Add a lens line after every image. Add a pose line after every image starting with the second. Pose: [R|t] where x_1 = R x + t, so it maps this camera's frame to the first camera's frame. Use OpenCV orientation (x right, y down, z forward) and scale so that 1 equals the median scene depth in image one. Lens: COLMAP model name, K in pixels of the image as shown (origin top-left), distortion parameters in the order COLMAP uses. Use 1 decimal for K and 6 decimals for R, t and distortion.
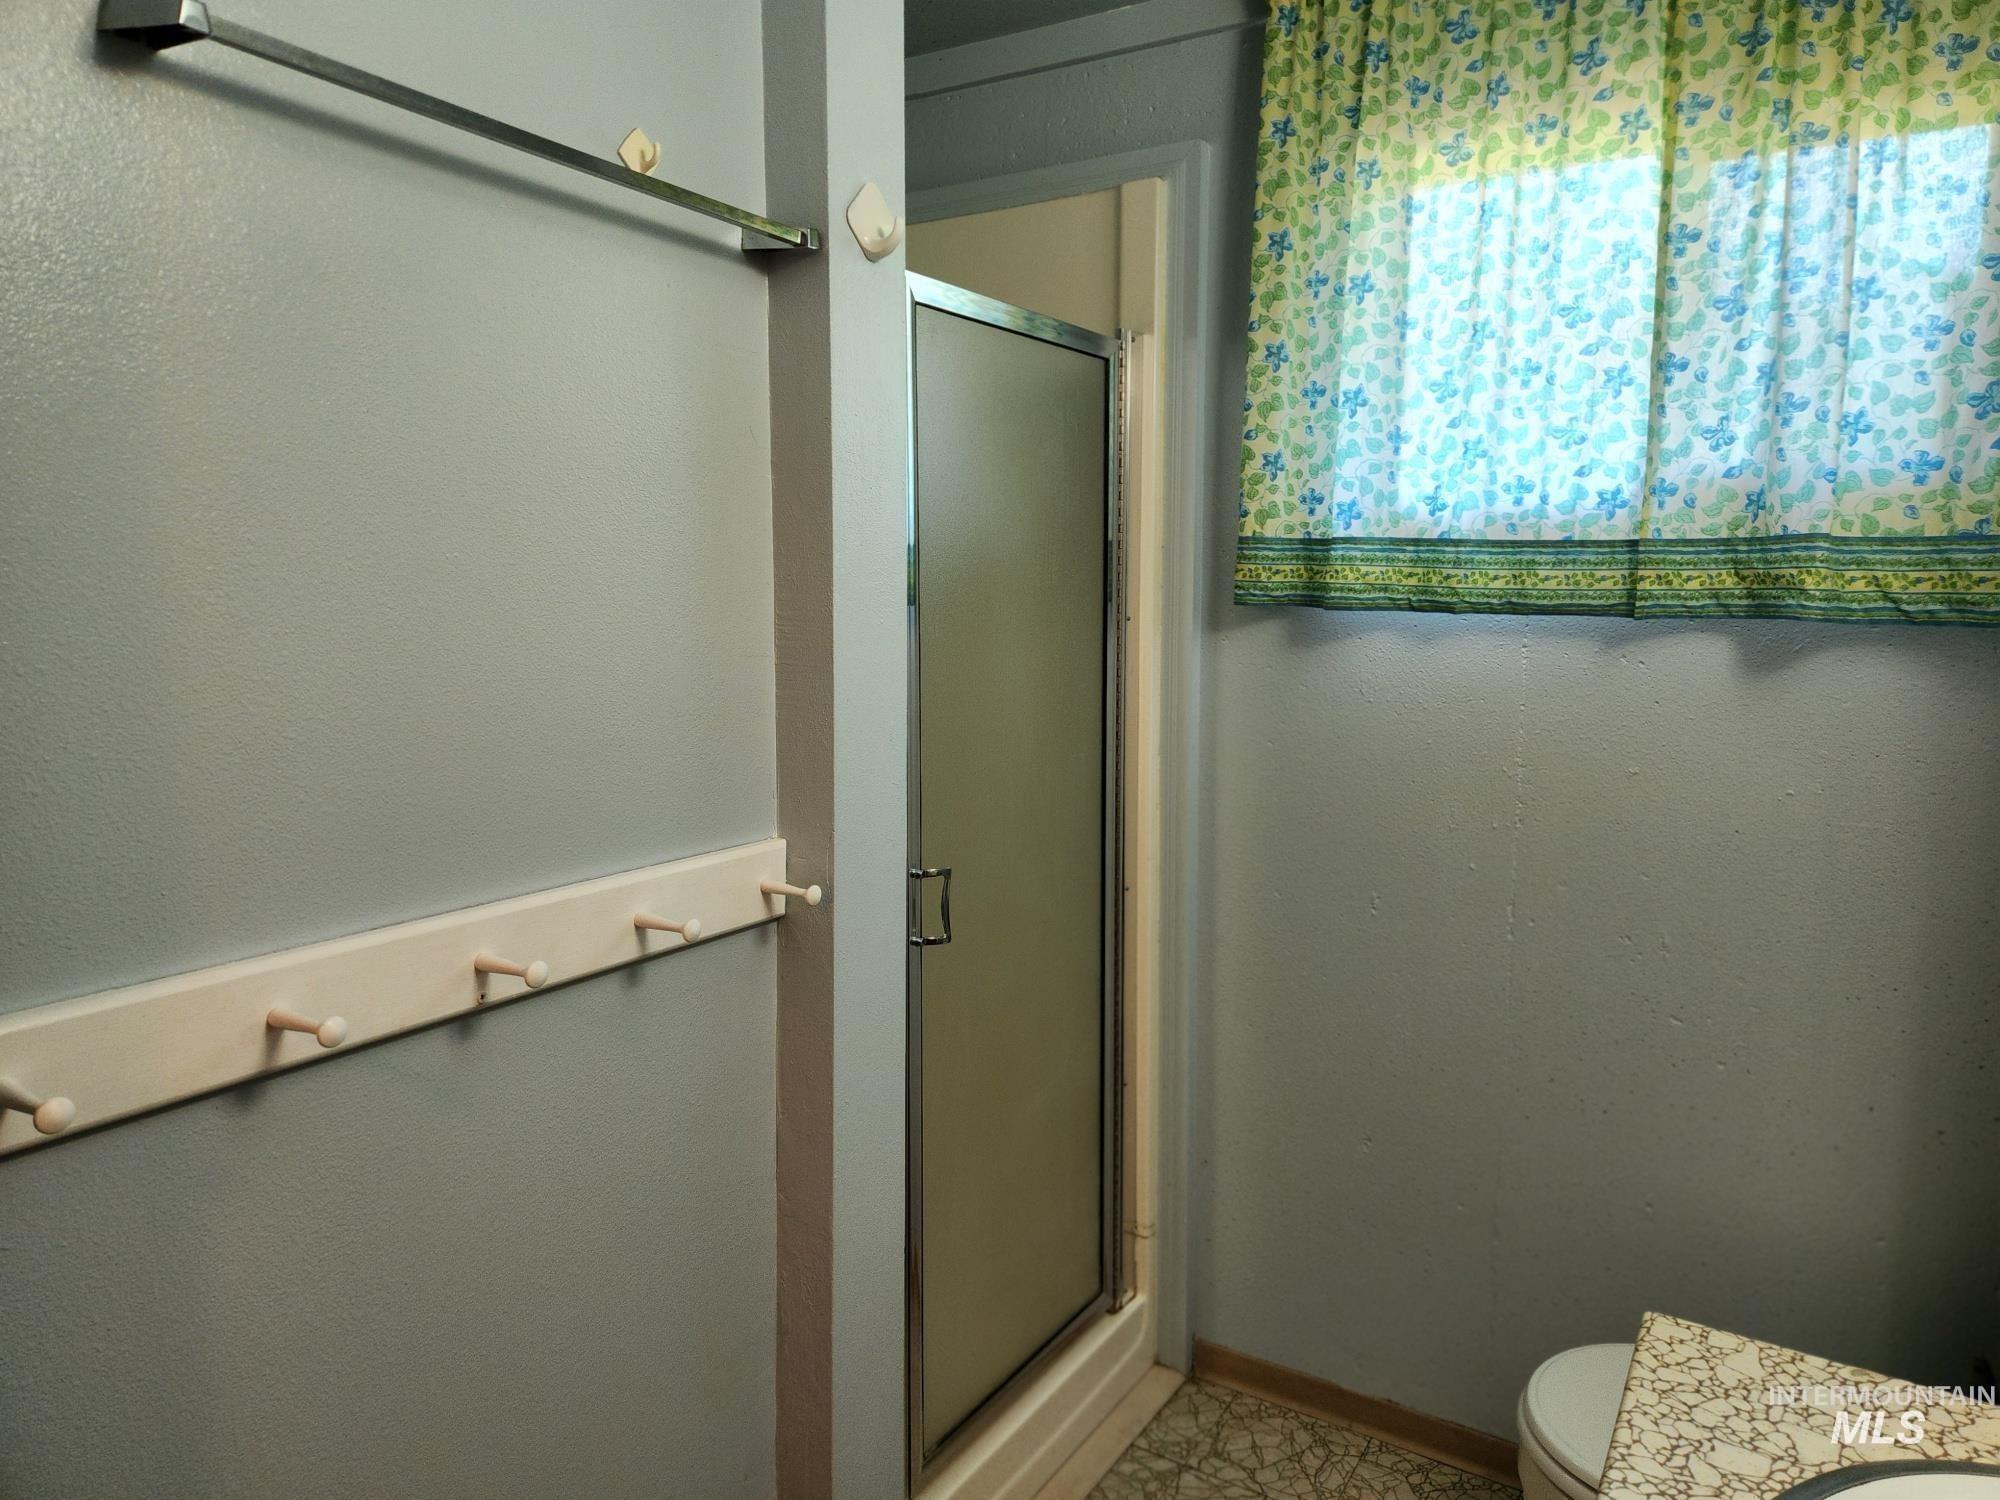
lens RADIAL K [[1328.3, 0, 1000.2], [0, 1328.3, 746.3], [0, 0, 1]] dist [0.026312, -0.025252]
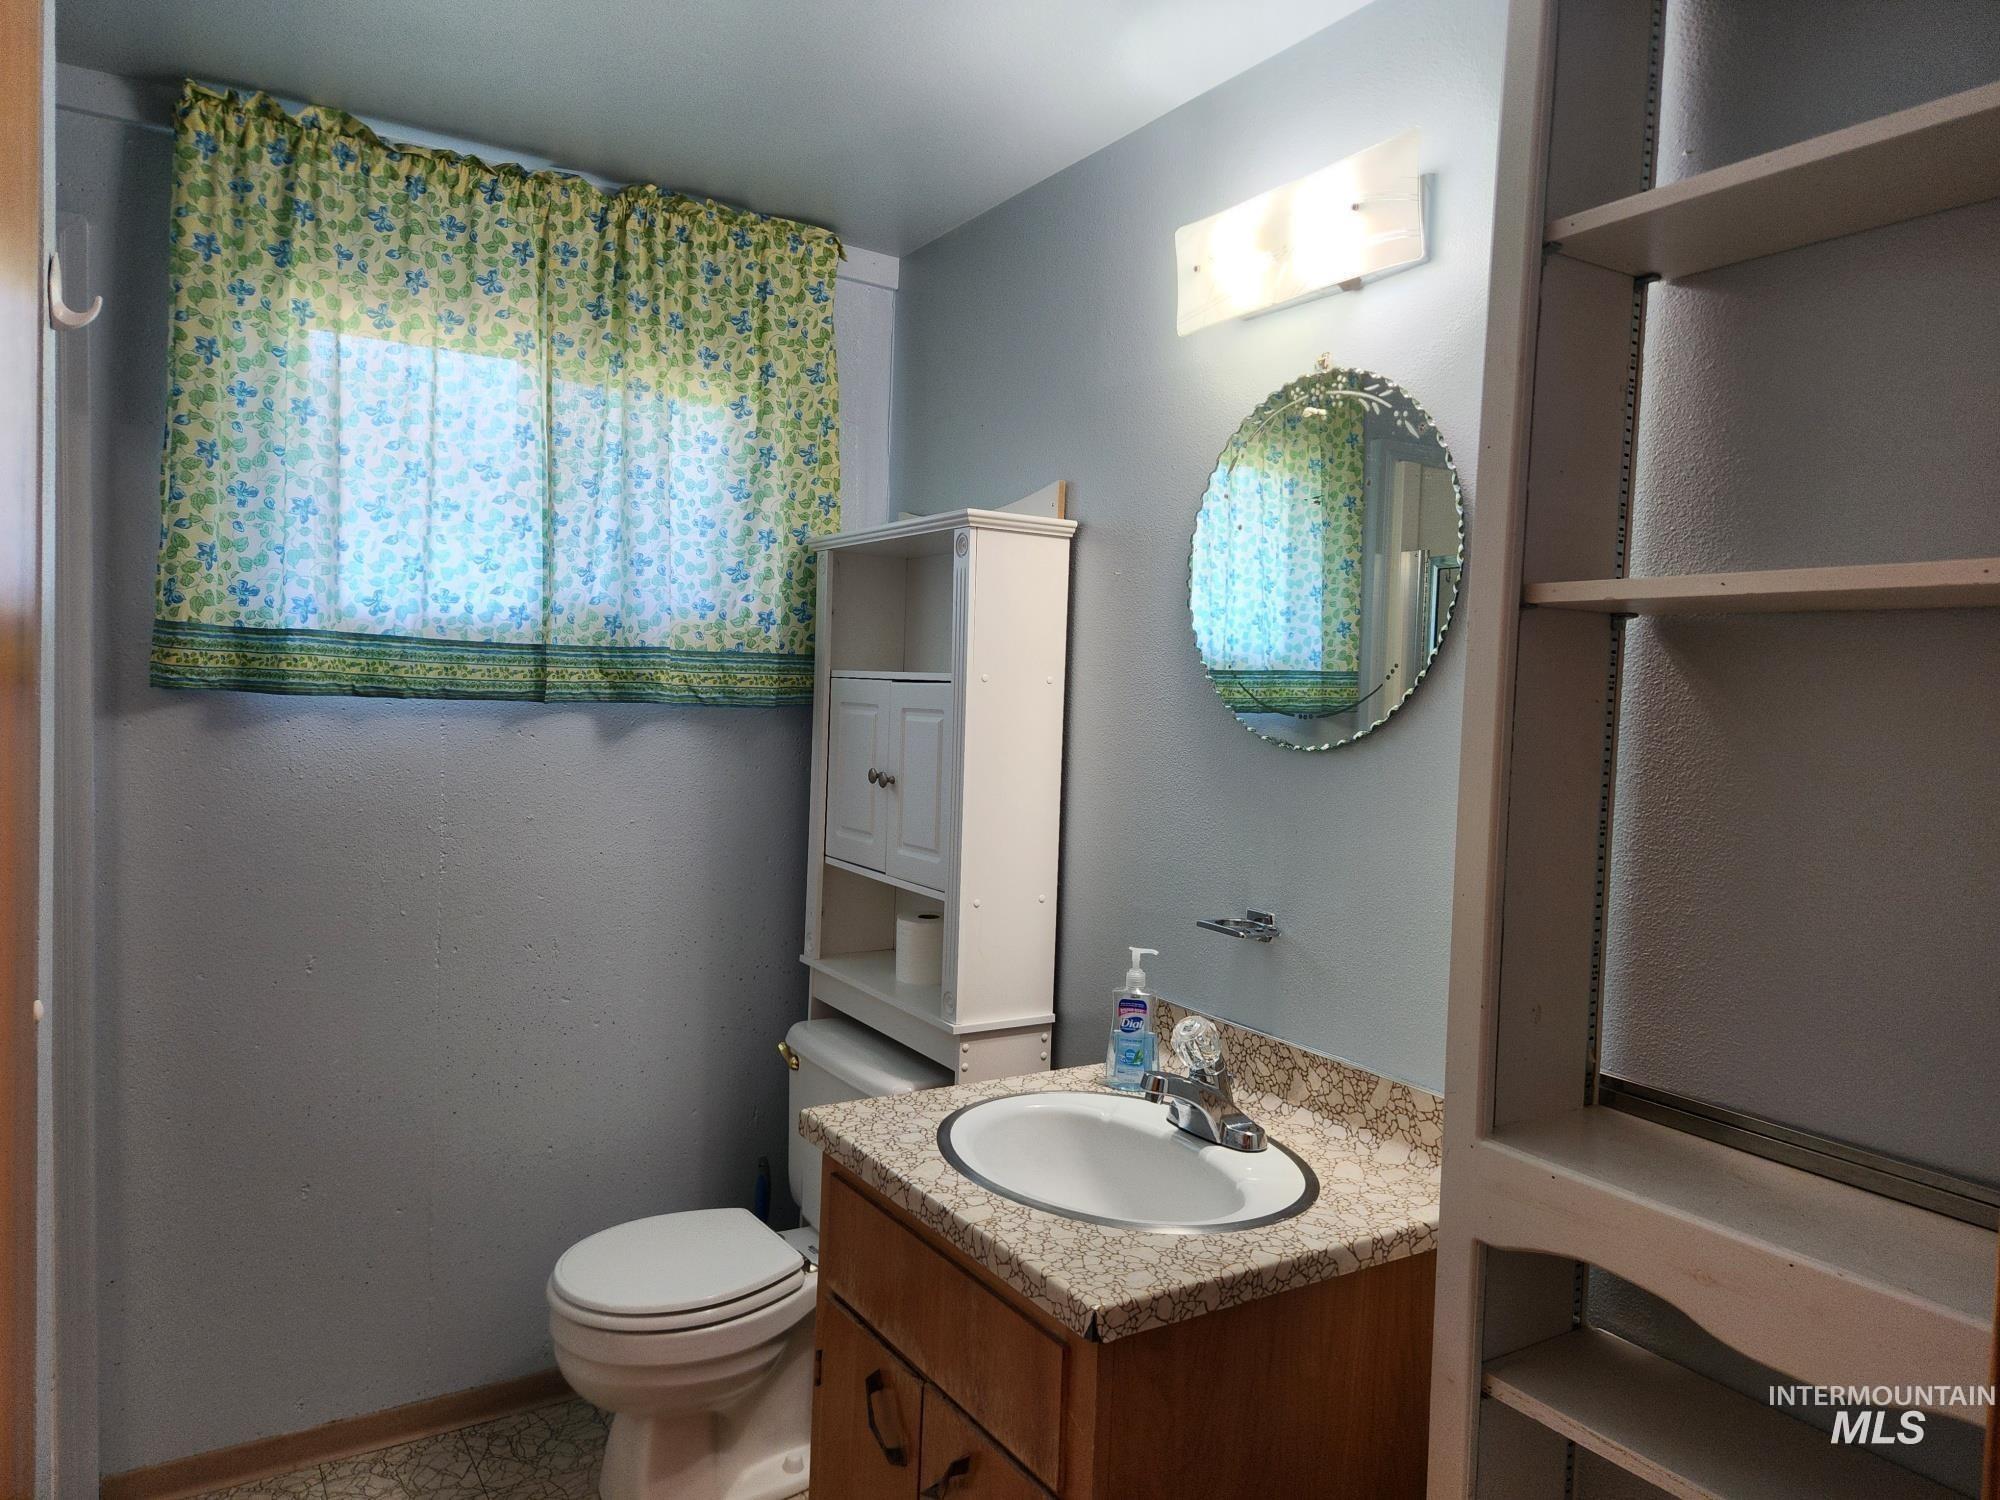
lens RADIAL K [[1328.3, 0, 1003.1], [0, 1328.3, 754.4], [0, 0, 1]] dist [0.026312, -0.025252]
pose [[0.435670, -0.037337, 0.899332, -0.527991], [0.084797, 0.996398, 0.000288, -0.004238], [-0.896103, 0.076135, 0.437267, -0.003120]]
